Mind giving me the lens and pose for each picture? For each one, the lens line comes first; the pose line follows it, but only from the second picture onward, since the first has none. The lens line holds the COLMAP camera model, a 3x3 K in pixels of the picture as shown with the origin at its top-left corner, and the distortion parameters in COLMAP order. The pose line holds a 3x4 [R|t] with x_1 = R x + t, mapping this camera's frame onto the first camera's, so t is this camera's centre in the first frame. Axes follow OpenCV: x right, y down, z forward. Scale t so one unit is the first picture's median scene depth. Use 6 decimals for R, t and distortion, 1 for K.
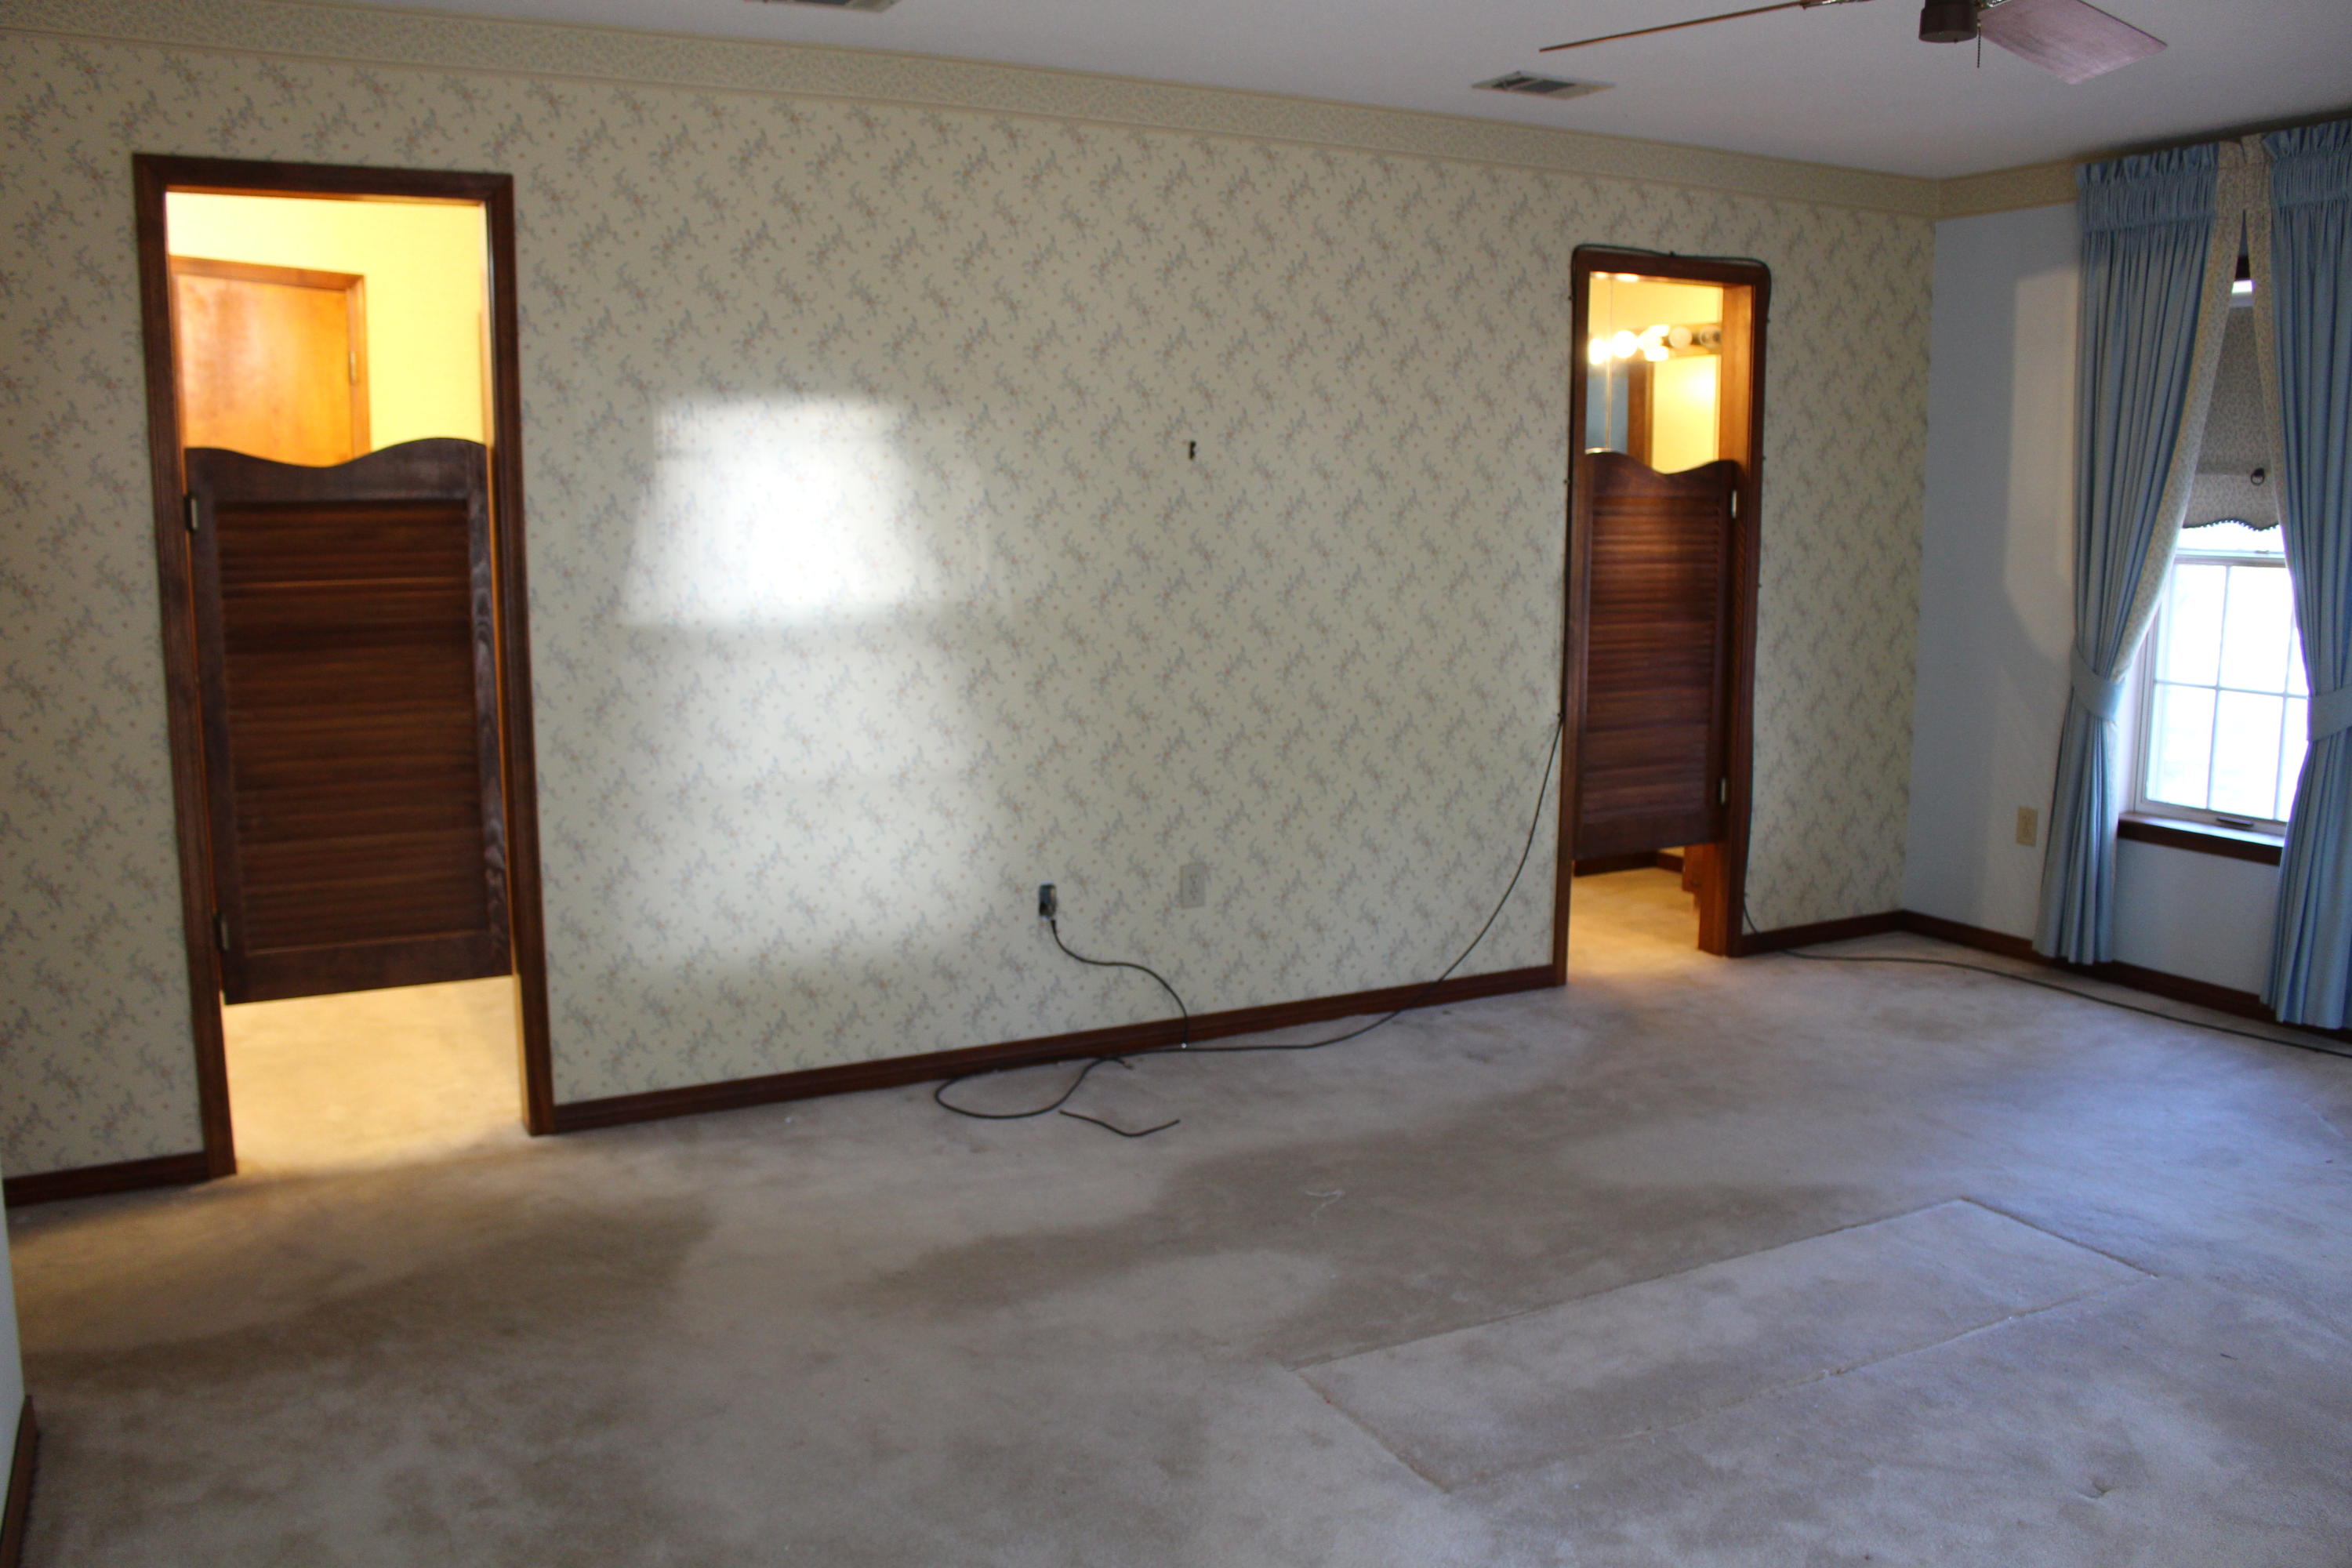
lens RADIAL K [[1931.5, 0, 1172.7], [0, 1931.5, 791.1], [0, 0, 1]] dist [-0.153783, 0.122964]
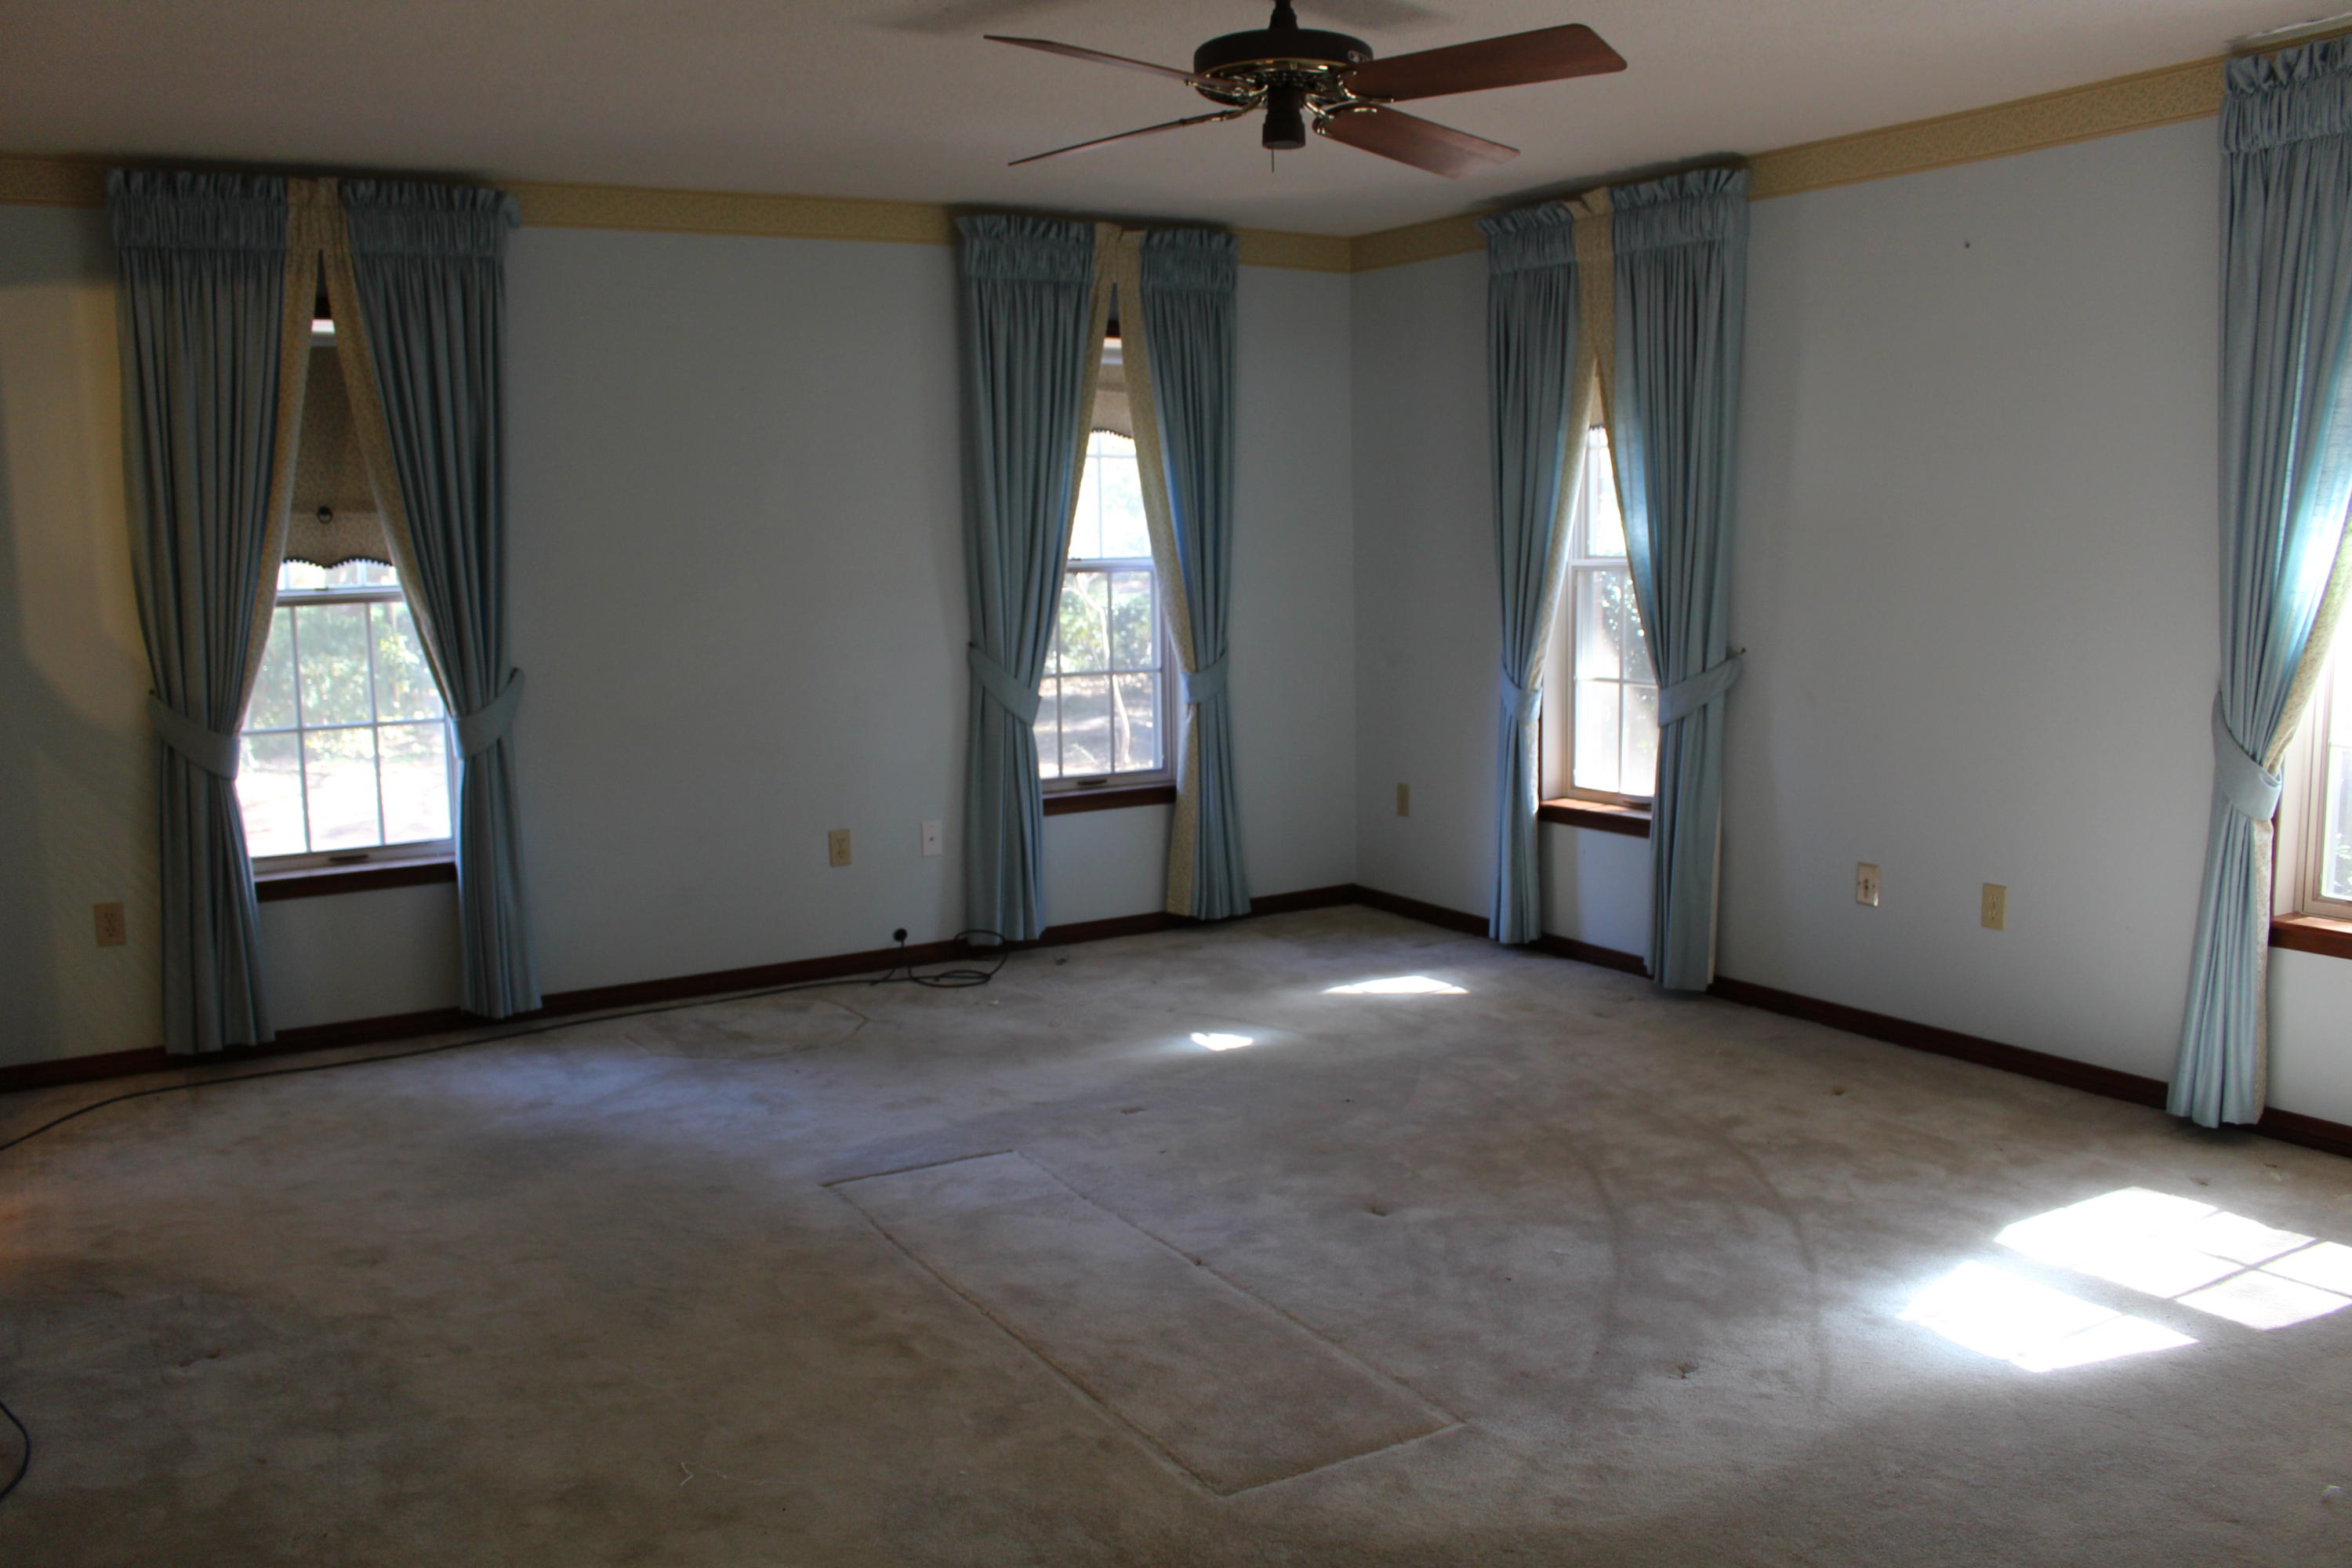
lens RADIAL K [[1931.5, 0, 1170.0], [0, 1931.5, 773.4], [0, 0, 1]] dist [-0.153783, 0.122964]
pose [[-0.075654, -0.123701, 0.989431, -0.485729], [0.172231, 0.975740, 0.135158, -0.092848], [-0.982147, 0.180636, -0.052514, 0.639901]]
